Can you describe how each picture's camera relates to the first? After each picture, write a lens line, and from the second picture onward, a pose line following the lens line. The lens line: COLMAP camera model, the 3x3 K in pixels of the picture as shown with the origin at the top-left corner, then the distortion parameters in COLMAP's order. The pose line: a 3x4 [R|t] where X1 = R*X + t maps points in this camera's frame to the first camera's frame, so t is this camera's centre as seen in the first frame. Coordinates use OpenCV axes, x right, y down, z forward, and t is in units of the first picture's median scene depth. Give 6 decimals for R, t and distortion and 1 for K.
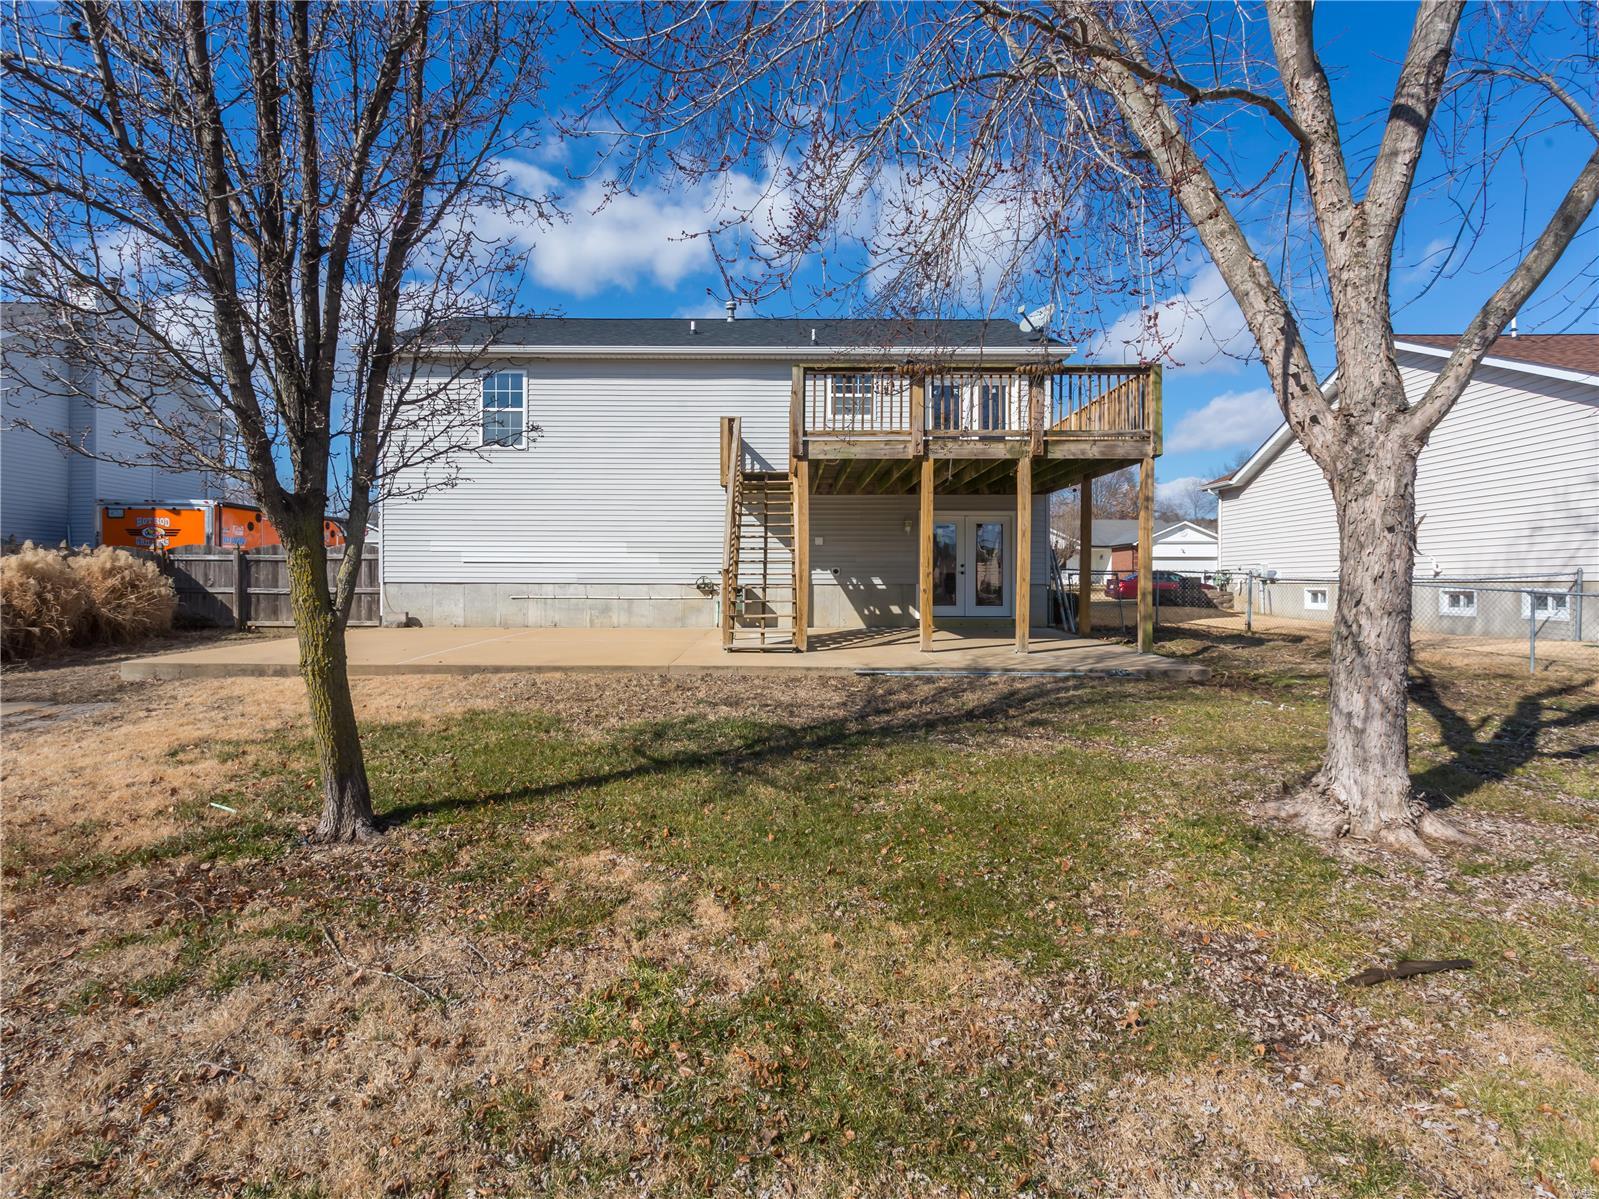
lens RADIAL K [[842.7, 0, 789.9], [0, 842.7, 588.5], [0, 0, 1]] dist [-0.001389, 0.006673]
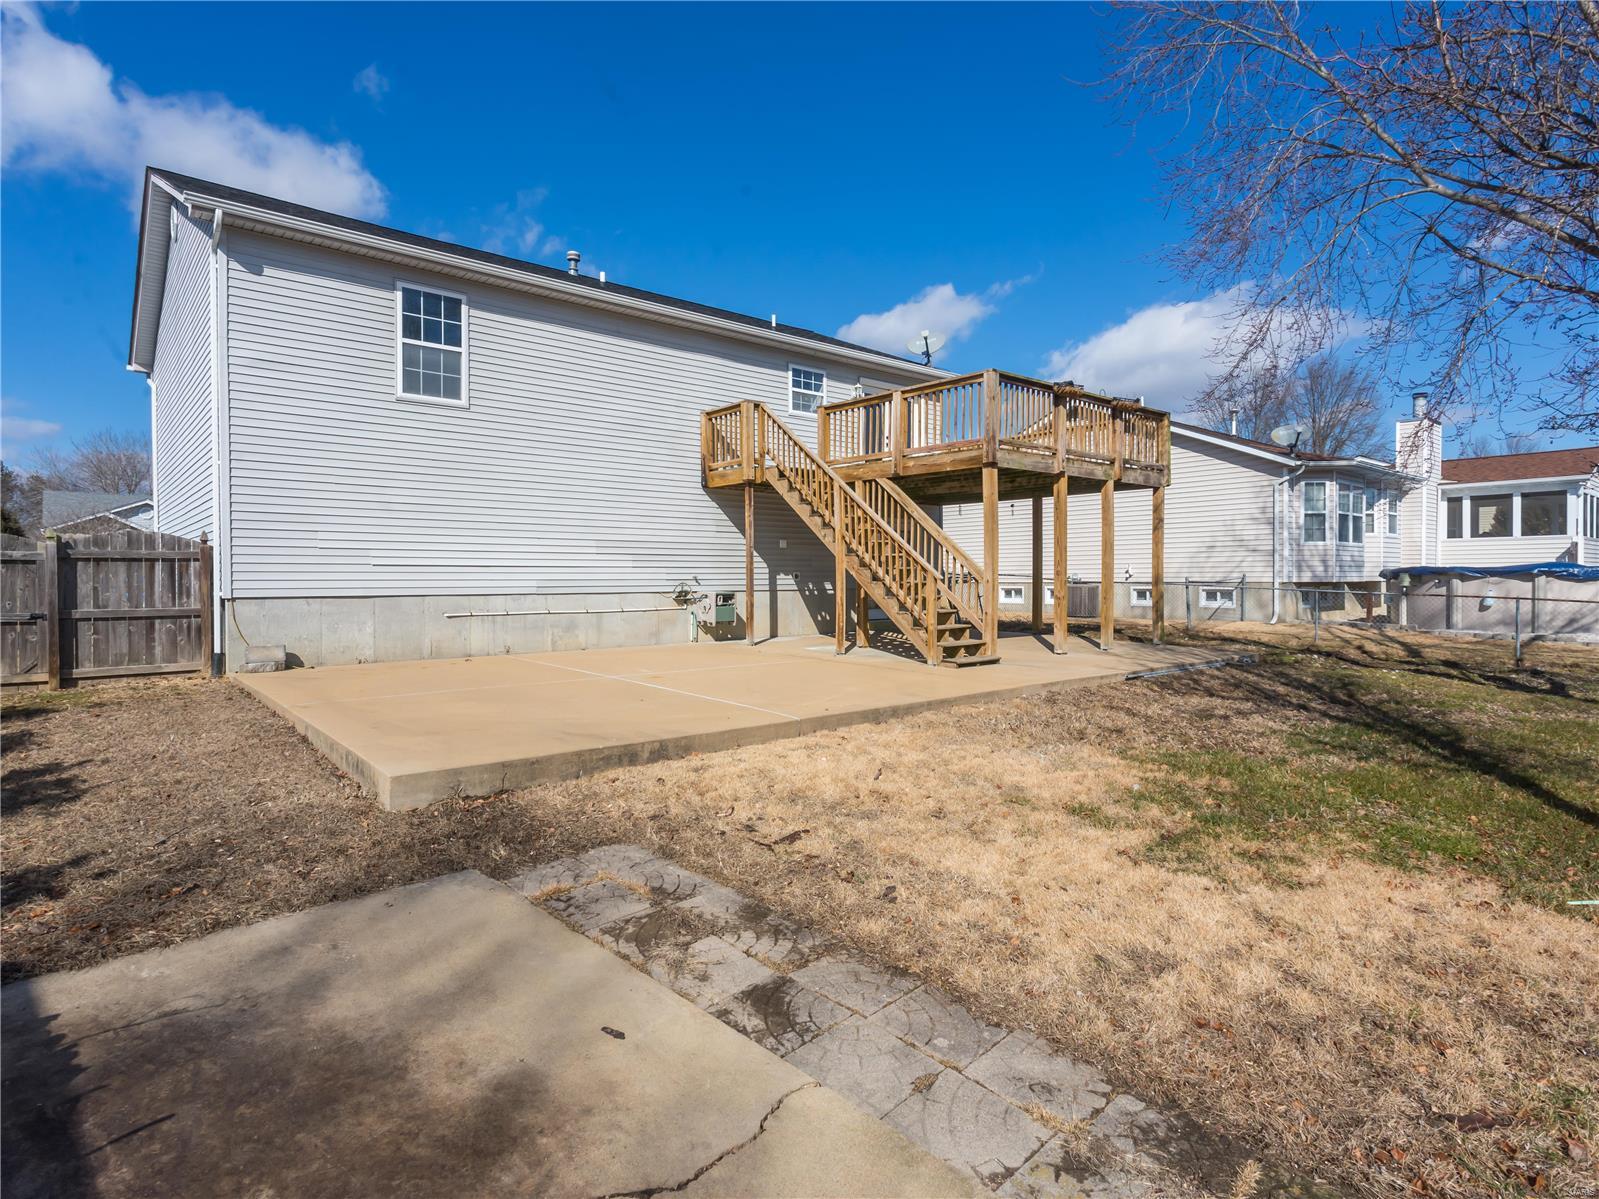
lens RADIAL K [[842.7, 0, 789.9], [0, 842.7, 588.5], [0, 0, 1]] dist [-0.001389, 0.006673]
pose [[0.773135, -0.013044, 0.634107, -0.553761], [0.009073, 0.999914, 0.009506, -0.015829], [-0.634176, -0.001597, 0.773187, 0.274884]]
